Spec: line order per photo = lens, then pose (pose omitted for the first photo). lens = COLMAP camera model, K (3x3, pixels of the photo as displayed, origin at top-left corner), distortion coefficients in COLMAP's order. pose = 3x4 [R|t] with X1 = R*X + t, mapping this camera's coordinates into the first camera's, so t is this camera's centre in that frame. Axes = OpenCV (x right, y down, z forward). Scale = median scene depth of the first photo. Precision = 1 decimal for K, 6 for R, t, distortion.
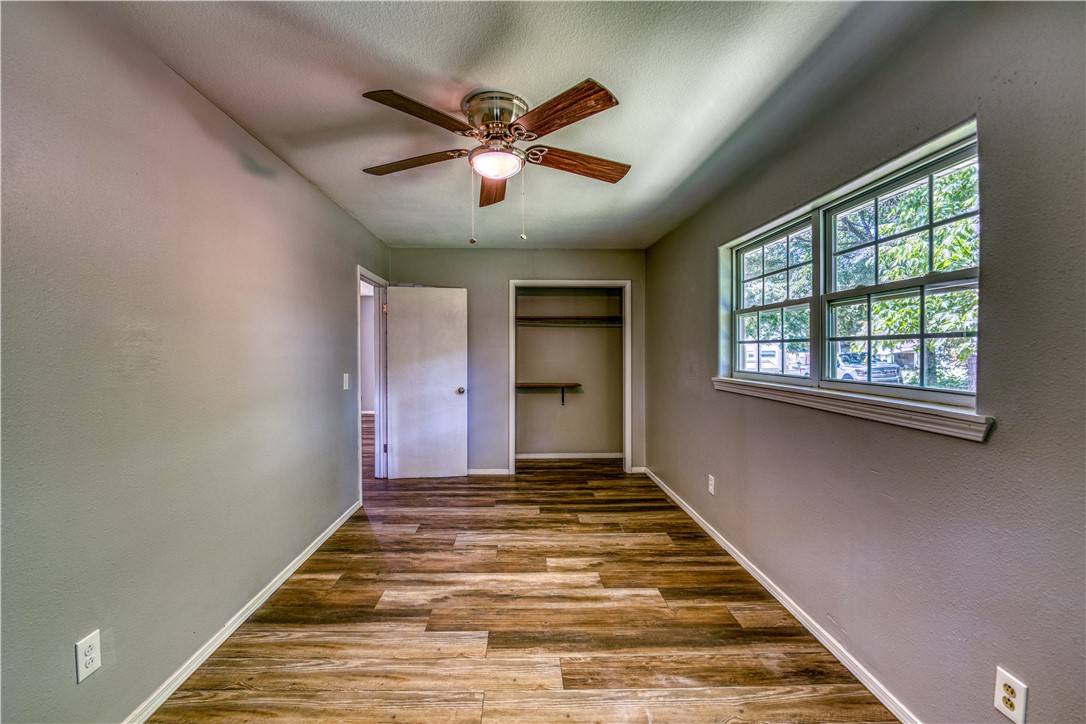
lens RADIAL K [[454.5, 0, 541.7], [0, 454.5, 358.5], [0, 0, 1]] dist [-0.017833, 0.000563]
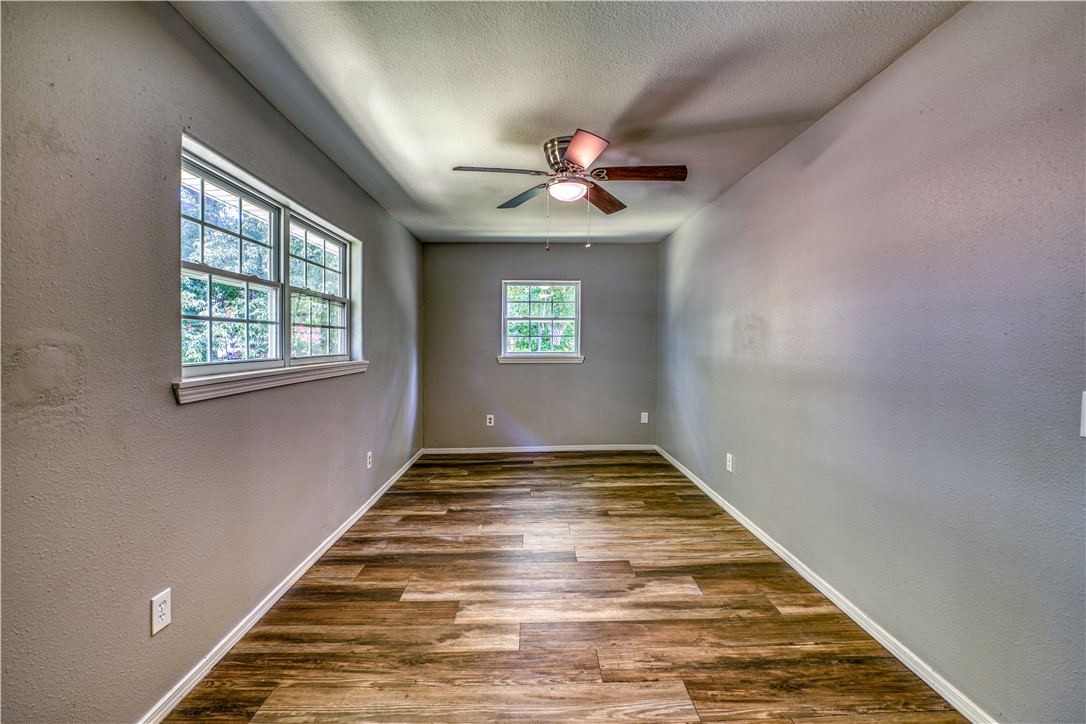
lens RADIAL K [[454.5, 0, 541.7], [0, 454.5, 358.5], [0, 0, 1]] dist [-0.017833, 0.000563]
pose [[-0.999641, 0.001259, 0.026761, -0.047069], [0.002783, 0.998371, 0.056983, -0.013618], [-0.026645, 0.057037, -0.998016, 1.891319]]
